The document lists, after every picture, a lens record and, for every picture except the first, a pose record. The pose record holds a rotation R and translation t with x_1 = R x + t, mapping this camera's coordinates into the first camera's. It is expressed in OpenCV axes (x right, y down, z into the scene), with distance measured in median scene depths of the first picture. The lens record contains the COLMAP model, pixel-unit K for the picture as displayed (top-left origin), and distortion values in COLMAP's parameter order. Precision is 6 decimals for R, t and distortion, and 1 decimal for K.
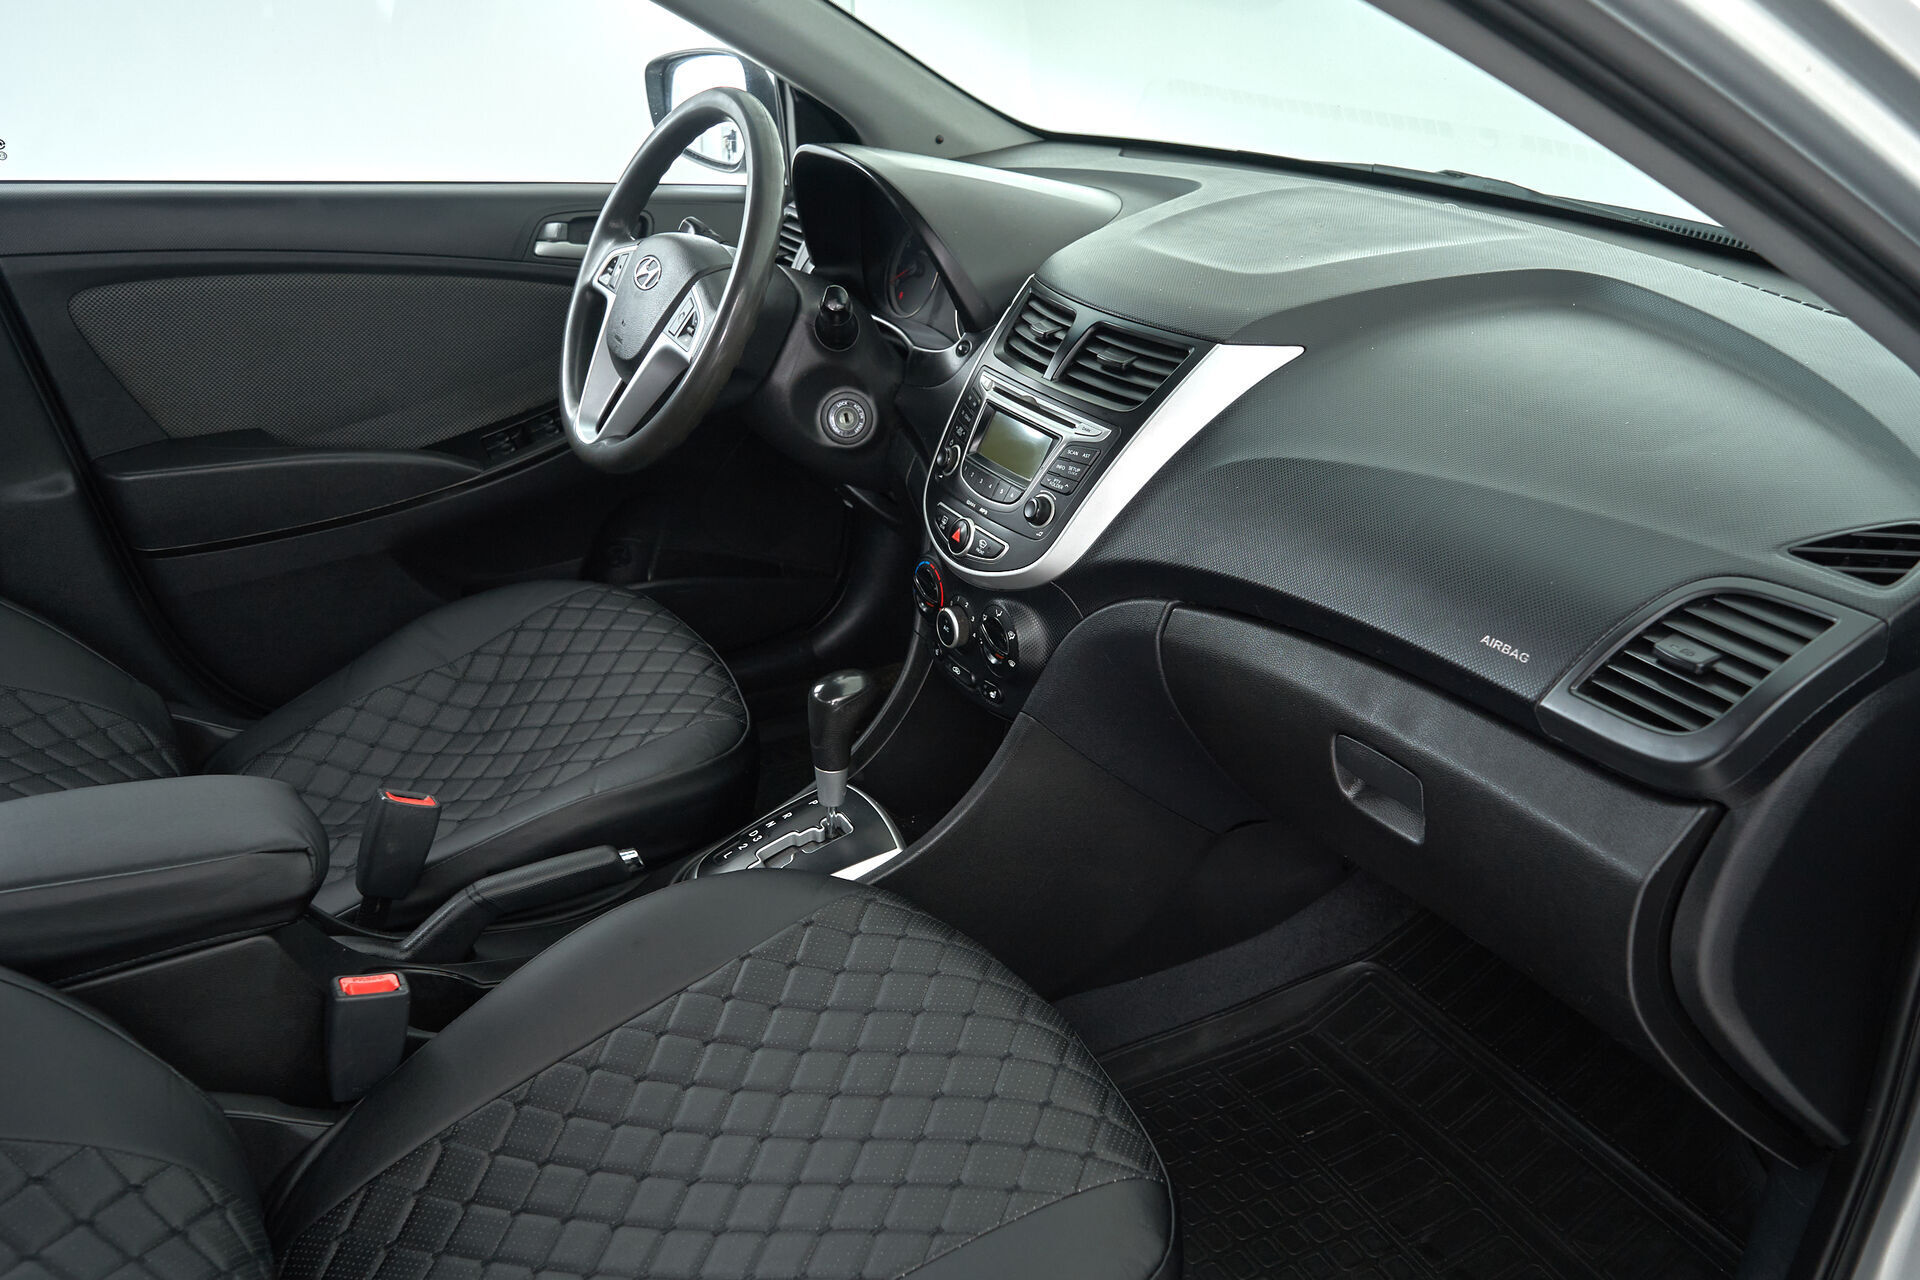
lens RADIAL K [[1559.9, 0, 960.0], [0, 1559.9, 640.0], [0, 0, 1]] dist [0.004291, -0.002808]
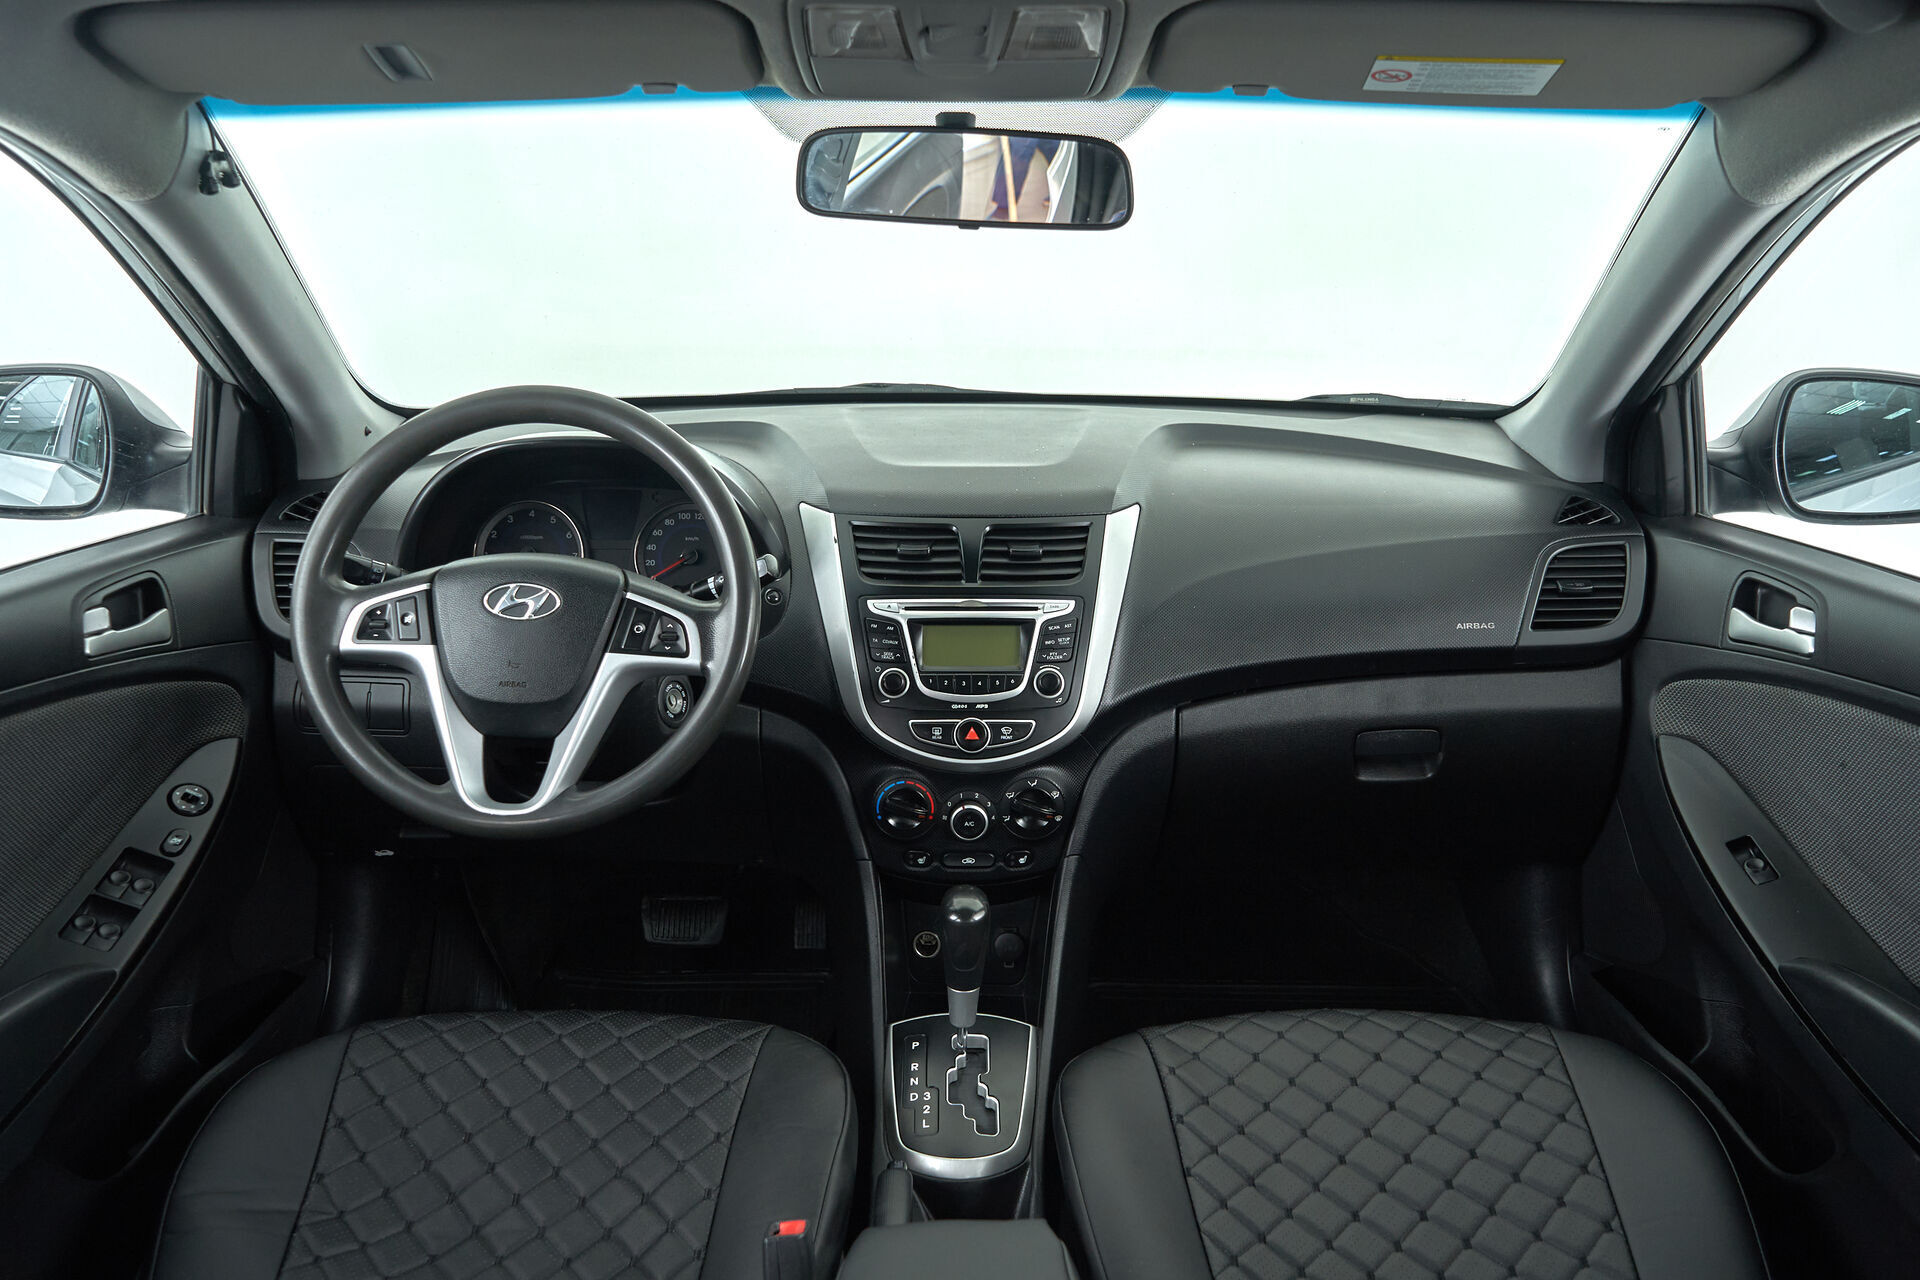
lens RADIAL K [[1559.9, 0, 960.0], [0, 1559.9, 640.0], [0, 0, 1]] dist [0.004291, -0.002808]
pose [[0.479047, -0.258670, 0.838811, -0.907222], [0.369244, 0.926319, 0.074779, -0.213570], [-0.796349, 0.273903, 0.539263, 0.391295]]
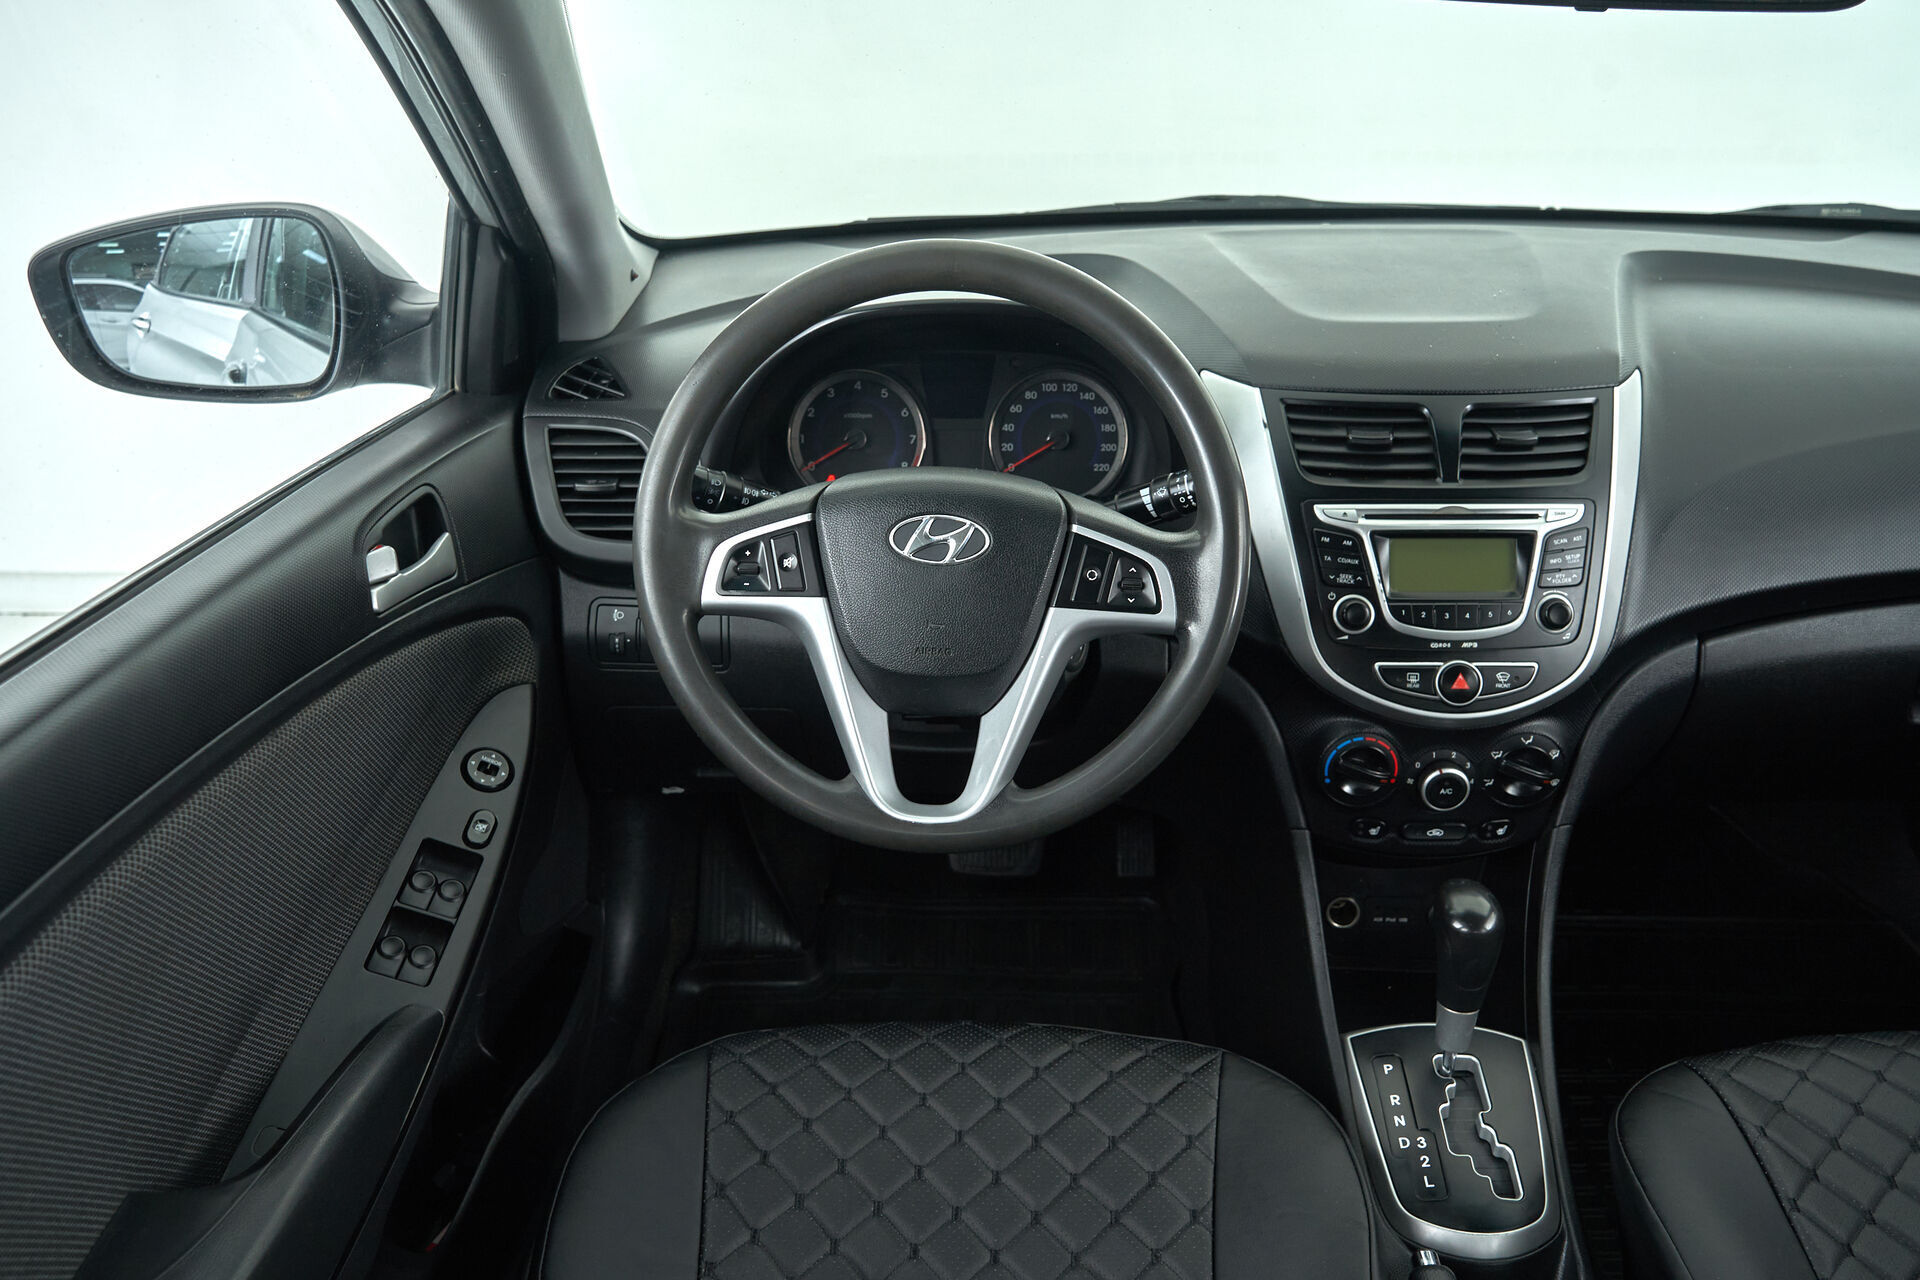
lens RADIAL K [[1559.9, 0, 960.0], [0, 1559.9, 640.0], [0, 0, 1]] dist [0.004291, -0.002808]
pose [[0.510615, -0.377843, 0.772339, -0.793826], [0.376407, 0.905849, 0.194305, -0.357784], [-0.773039, 0.191499, 0.604763, 0.683340]]
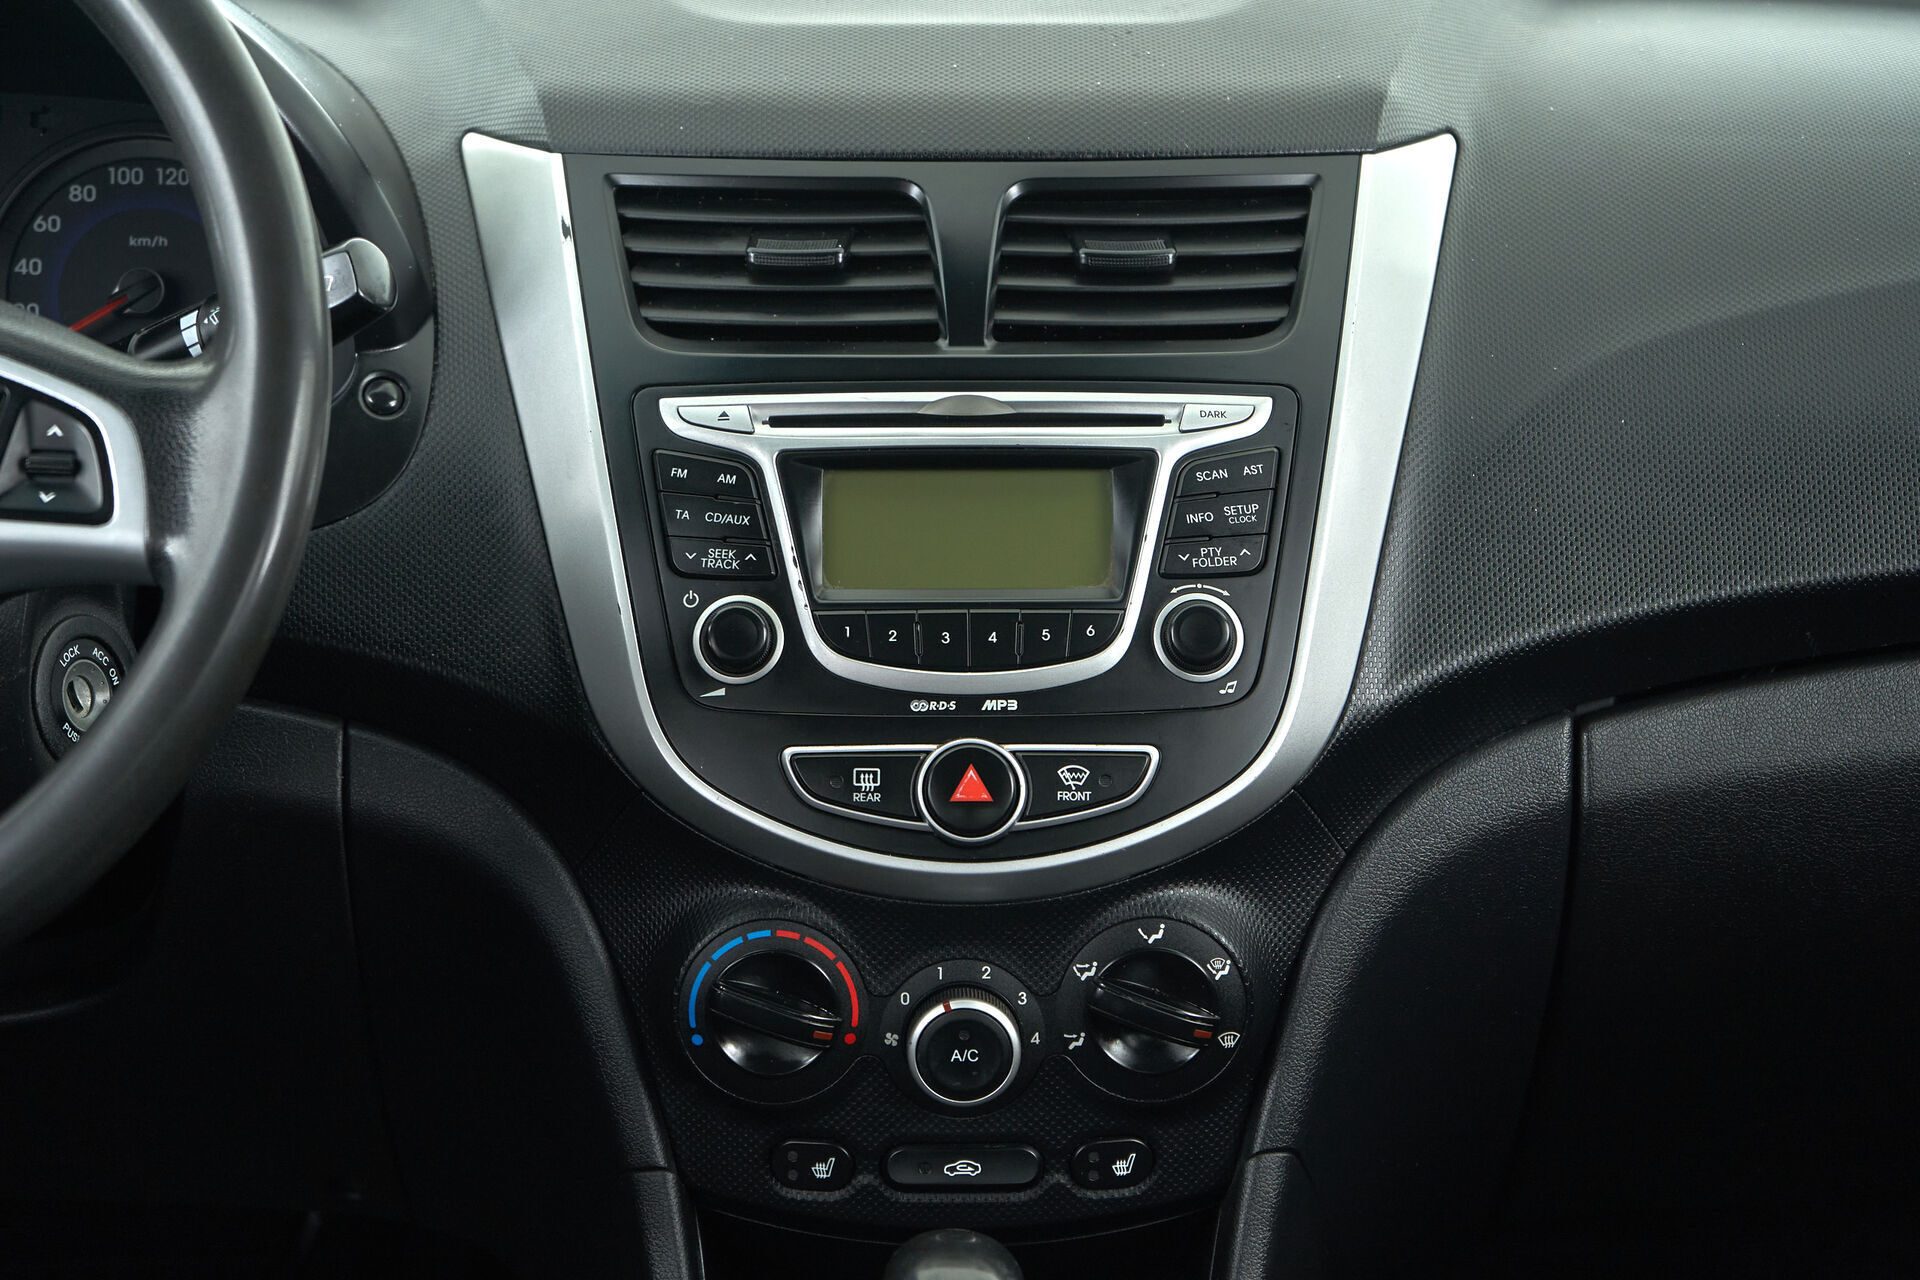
lens RADIAL K [[4038.2, 0, 960.0], [0, 4038.2, 640.0], [0, 0, 1]] dist [-0.004899, 0.160955]
pose [[0.472288, -0.238671, 0.848517, -0.803529], [0.373783, 0.926033, 0.052426, -0.150210], [-0.798267, 0.292401, 0.526565, 0.483305]]
